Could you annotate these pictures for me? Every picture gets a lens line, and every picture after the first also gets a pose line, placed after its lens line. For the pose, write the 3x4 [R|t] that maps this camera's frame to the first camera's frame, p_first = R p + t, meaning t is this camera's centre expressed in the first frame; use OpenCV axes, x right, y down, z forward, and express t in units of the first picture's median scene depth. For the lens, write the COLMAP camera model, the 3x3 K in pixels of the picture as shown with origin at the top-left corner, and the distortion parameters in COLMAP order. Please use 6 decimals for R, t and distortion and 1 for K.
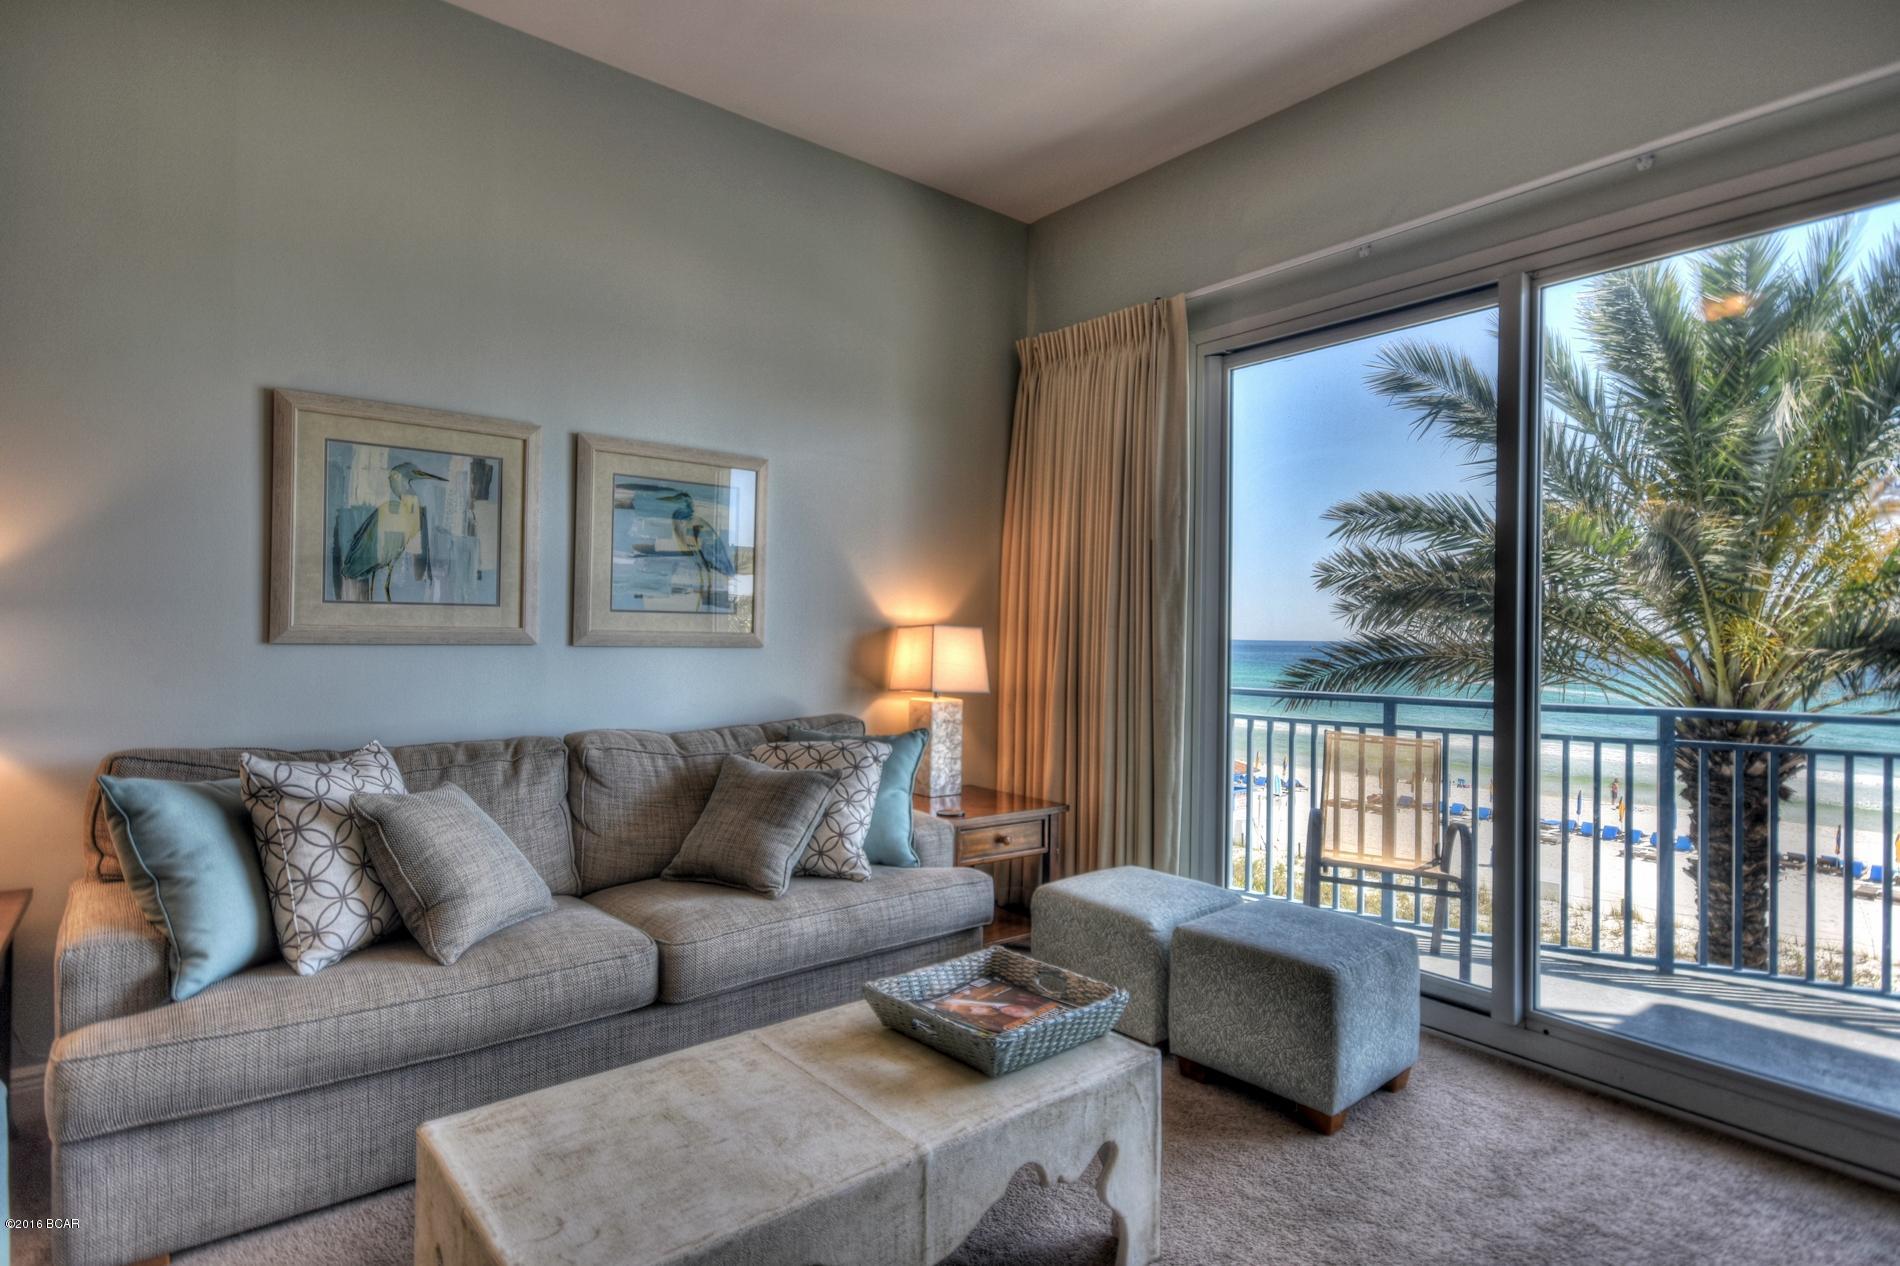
lens RADIAL K [[977.7, 0, 955.4], [0, 977.7, 629.3], [0, 0, 1]] dist [0.018120, -0.003286]
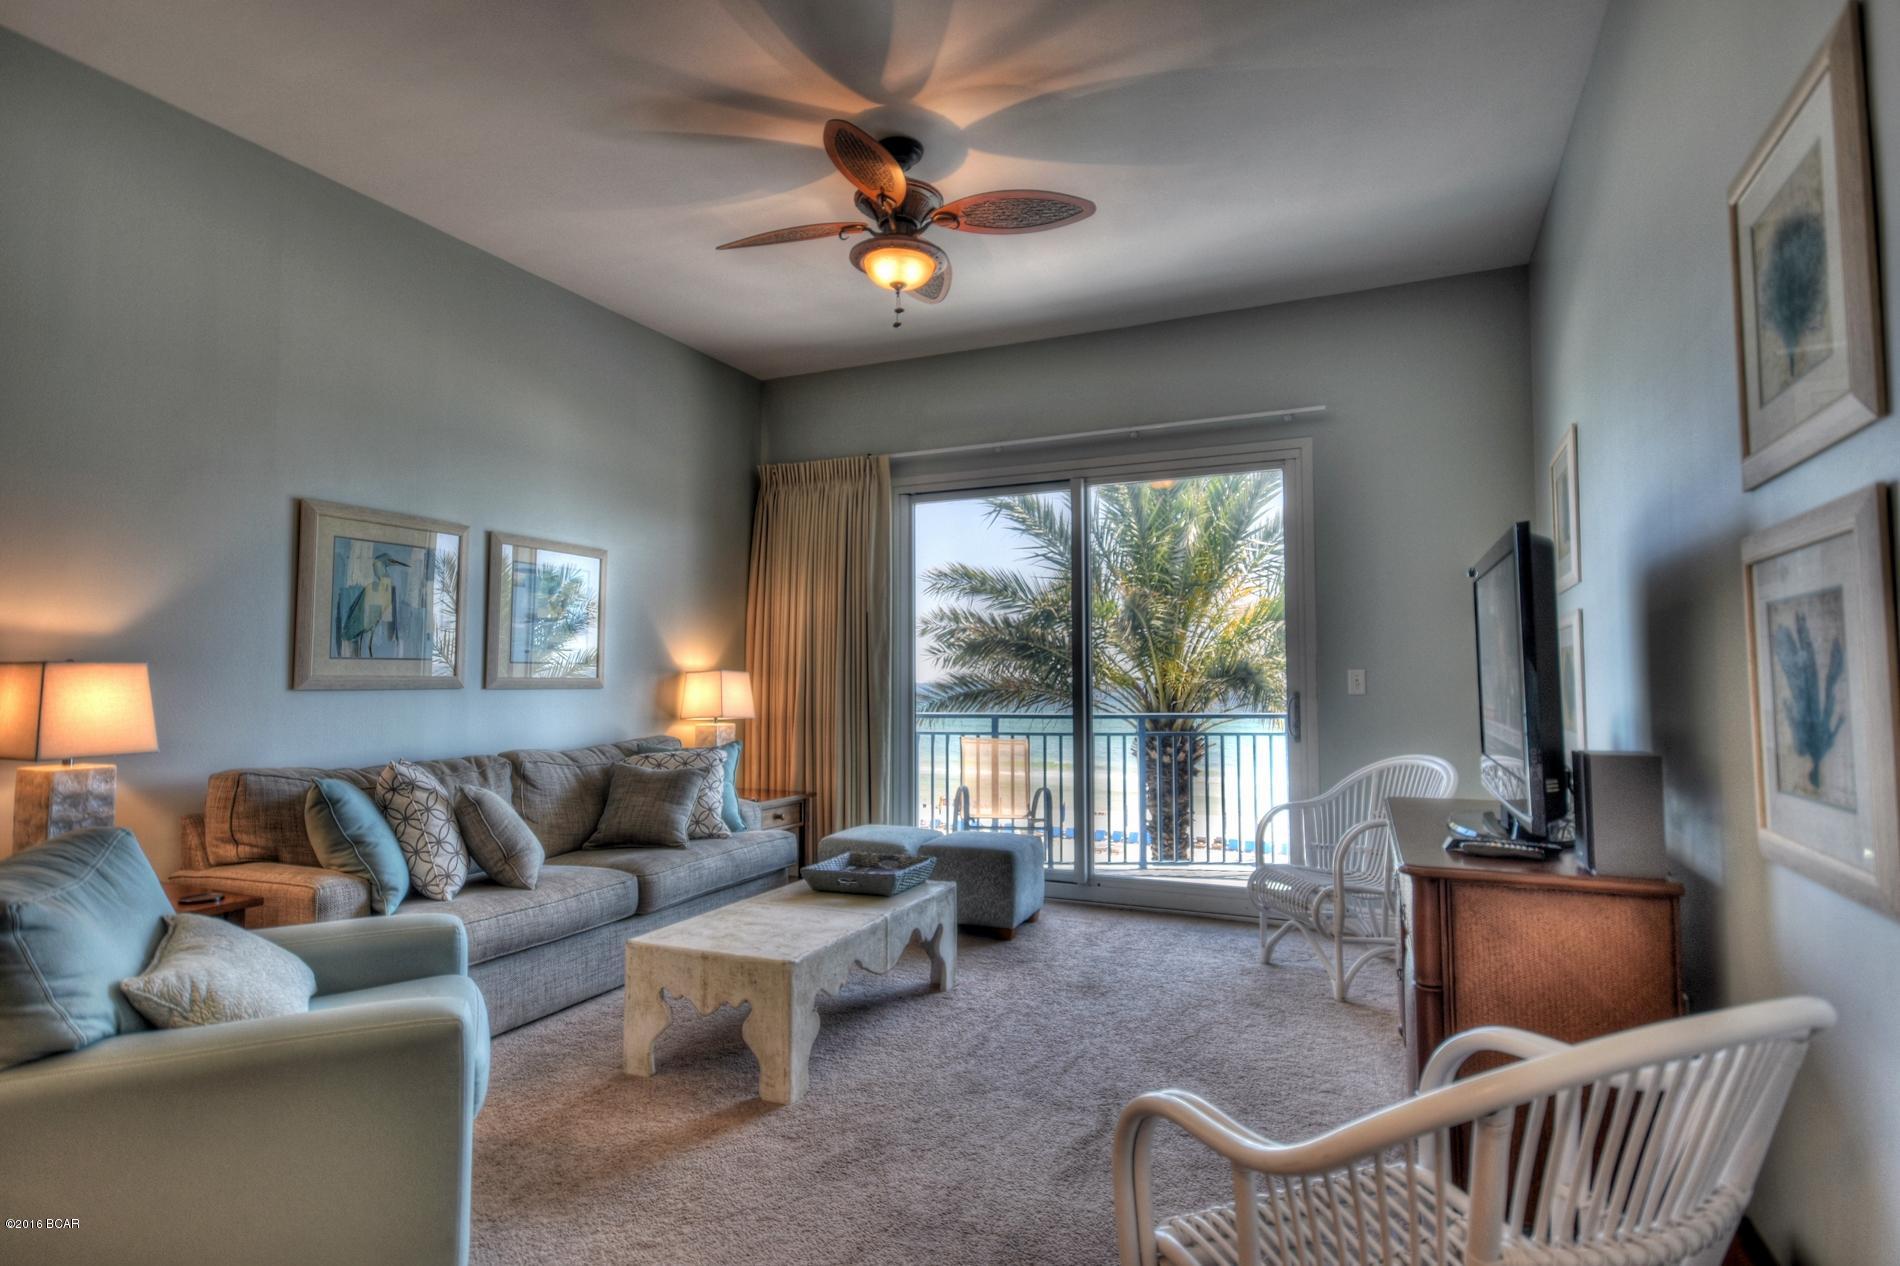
lens RADIAL K [[977.7, 0, 954.4], [0, 977.7, 625.5], [0, 0, 1]] dist [0.018120, -0.003286]
pose [[0.895618, 0.008235, 0.444748, -0.443602], [0.013316, 0.998884, -0.045310, -0.000346], [-0.444624, 0.046503, 0.894509, -0.521670]]
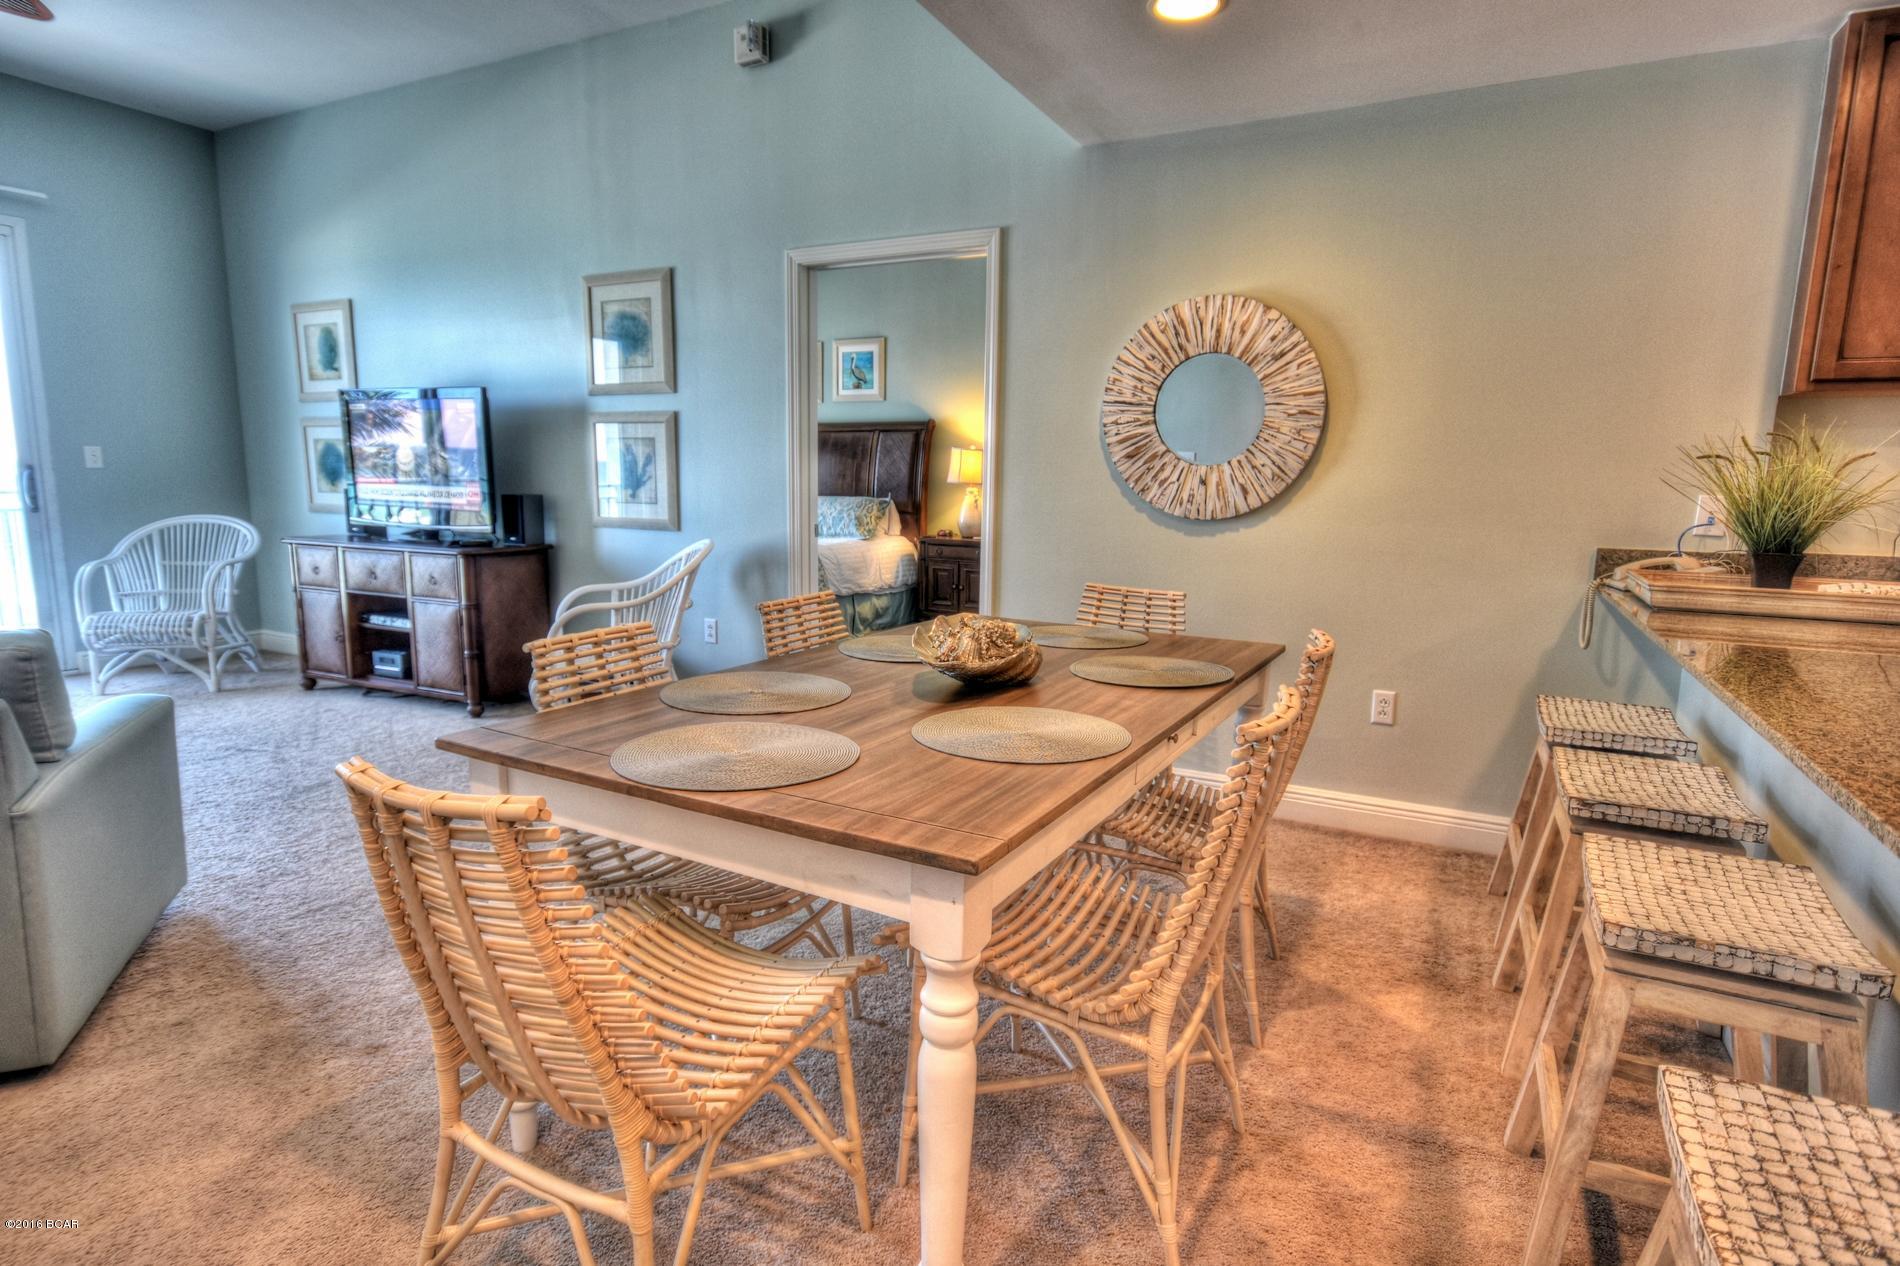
lens RADIAL K [[977.7, 0, 952.3], [0, 977.7, 623.4], [0, 0, 1]] dist [0.018120, -0.003286]
pose [[-0.403033, -0.160142, 0.901065, -1.482605], [-0.026969, 0.986222, 0.163213, -0.009805], [-0.914788, 0.041480, -0.401799, -0.098372]]
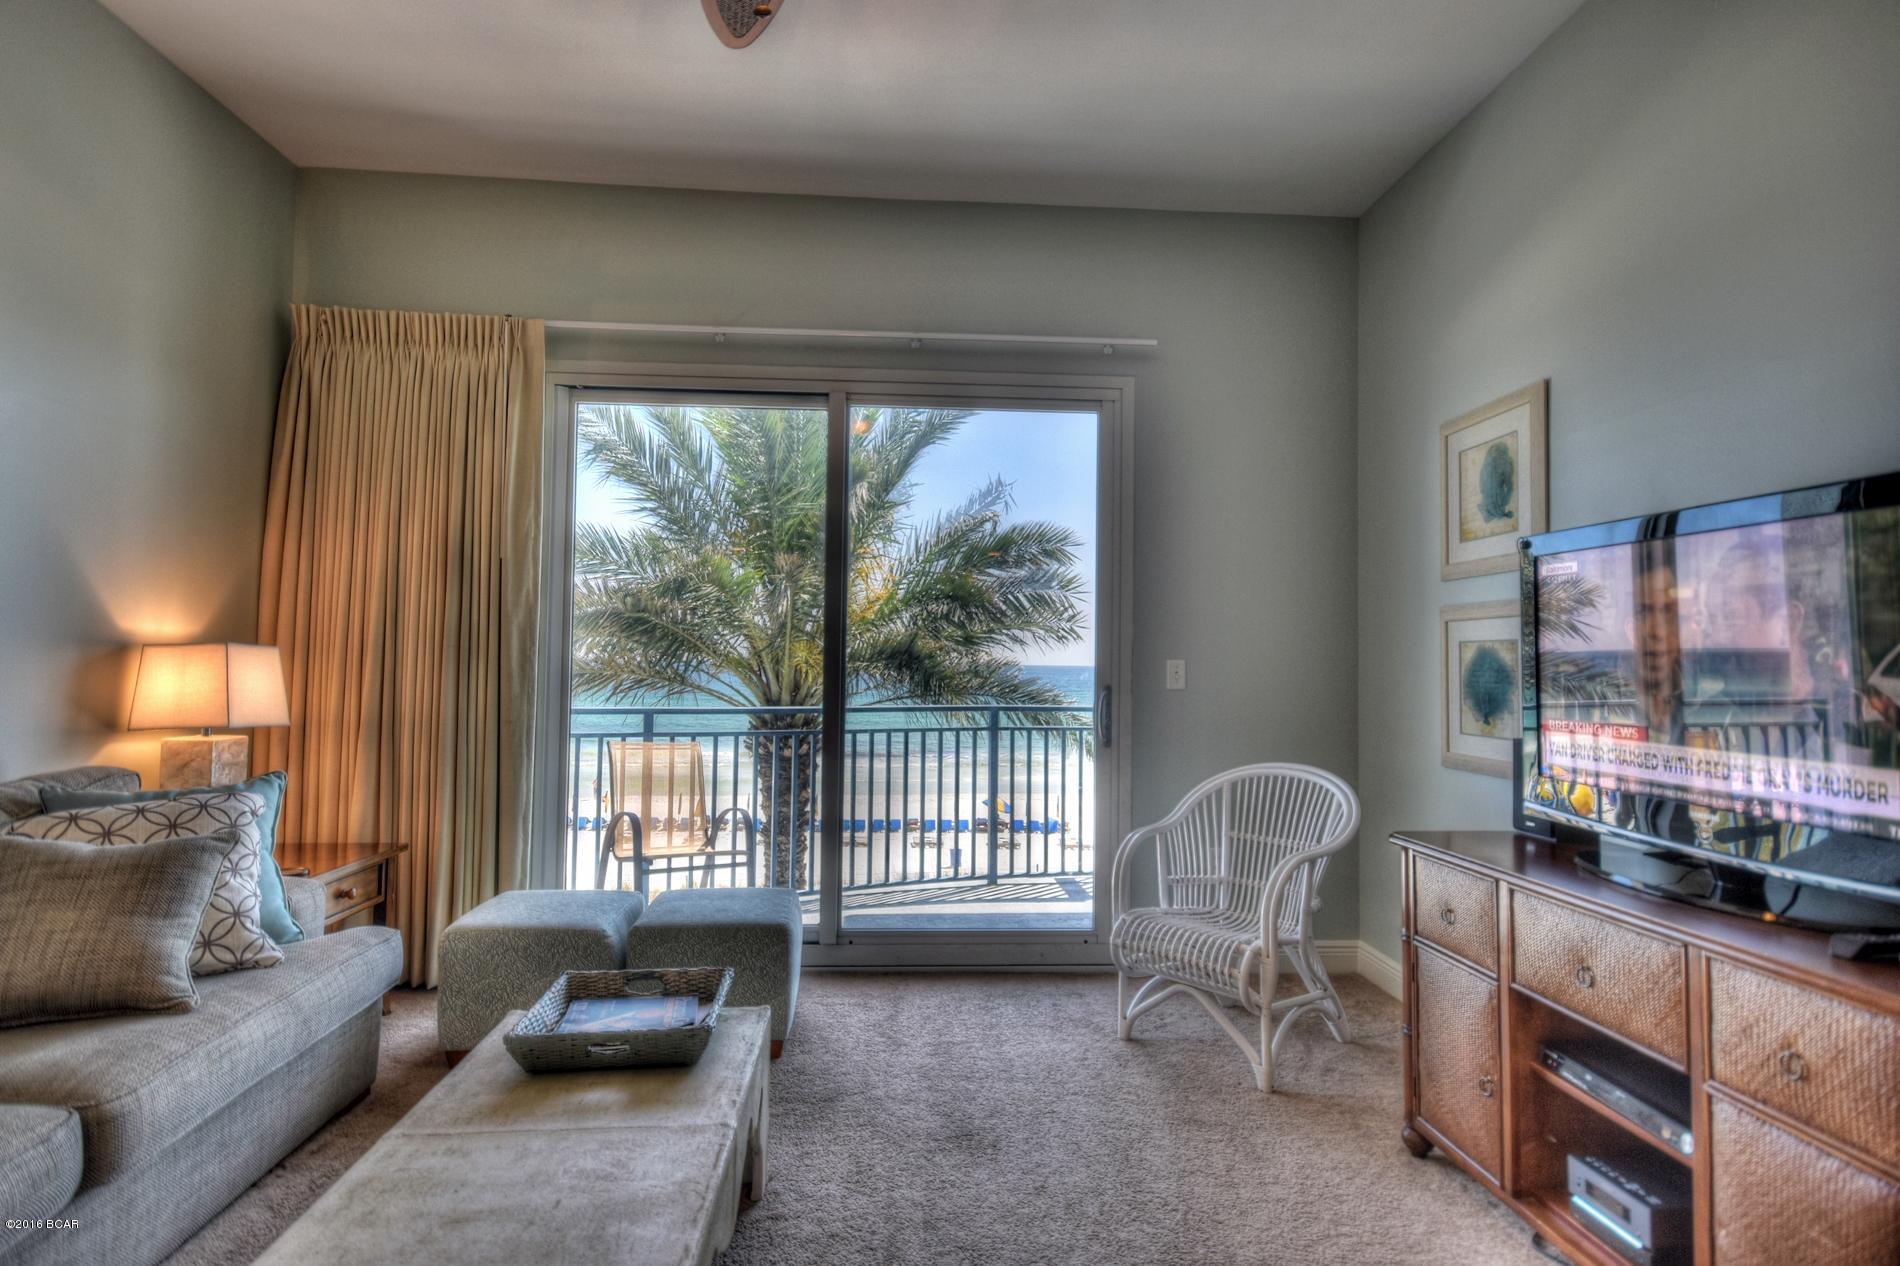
lens RADIAL K [[977.7, 0, 953.2], [0, 977.7, 626.3], [0, 0, 1]] dist [0.018120, -0.003286]
pose [[0.581090, 0.022182, 0.813537, -0.420433], [-0.008222, 0.999737, -0.021387, -0.007058], [-0.813798, 0.005739, 0.581120, 0.075092]]
